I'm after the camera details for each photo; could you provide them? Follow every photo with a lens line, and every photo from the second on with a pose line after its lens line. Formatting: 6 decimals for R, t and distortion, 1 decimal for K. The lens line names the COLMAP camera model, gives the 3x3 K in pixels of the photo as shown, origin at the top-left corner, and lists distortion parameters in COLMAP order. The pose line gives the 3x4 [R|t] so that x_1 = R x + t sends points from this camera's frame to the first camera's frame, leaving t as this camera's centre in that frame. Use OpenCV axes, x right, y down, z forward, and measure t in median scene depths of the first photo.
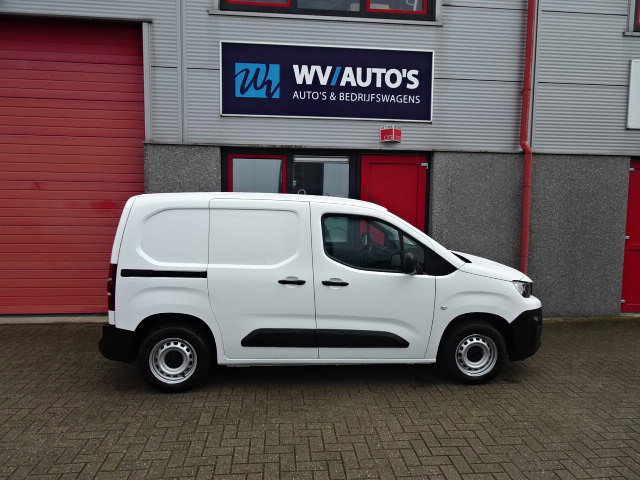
lens RADIAL K [[460.7, 0, 322.0], [0, 460.7, 241.0], [0, 0, 1]] dist [0.011376, 0.000870]
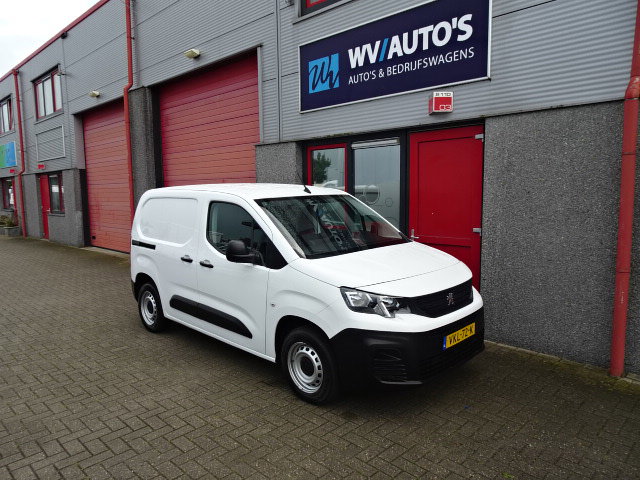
lens RADIAL K [[460.7, 0, 321.6], [0, 460.7, 241.6], [0, 0, 1]] dist [0.011376, 0.000870]
pose [[0.638933, 0.063932, -0.766601, 0.685378], [-0.044612, 0.997943, 0.046043, -0.017314], [0.767968, 0.004781, 0.640470, 0.330847]]
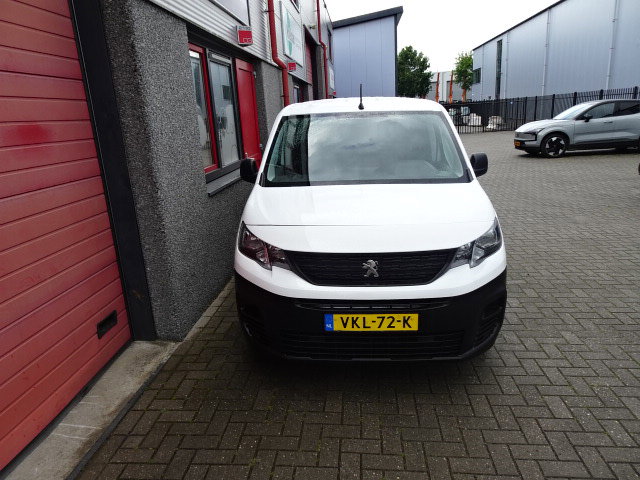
lens RADIAL K [[460.7, 0, 321.4], [0, 460.7, 238.6], [0, 0, 1]] dist [0.011376, 0.000870]
pose [[0.183192, -0.280474, 0.942218, -0.843207], [0.138518, 0.956240, 0.257717, -0.062963], [-0.973270, 0.083302, 0.214026, 0.708065]]
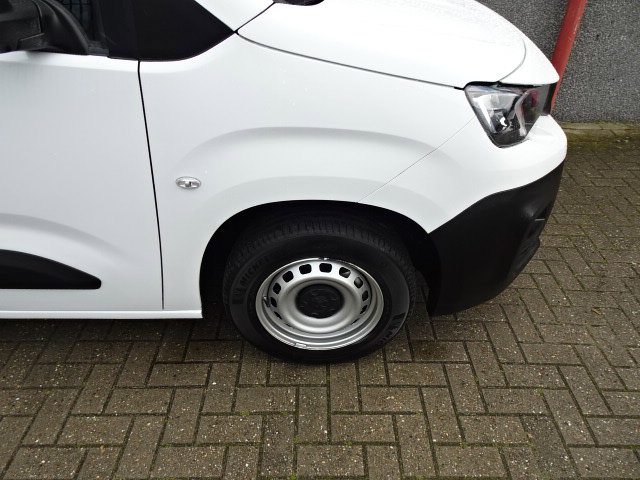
lens RADIAL K [[460.7, 0, 321.4], [0, 460.7, 238.1], [0, 0, 1]] dist [0.011376, 0.000870]
pose [[0.996142, 0.053207, -0.069782, 0.246910], [-0.010957, 0.864408, 0.502672, 0.021447], [0.087066, -0.499968, 0.861656, 0.505210]]
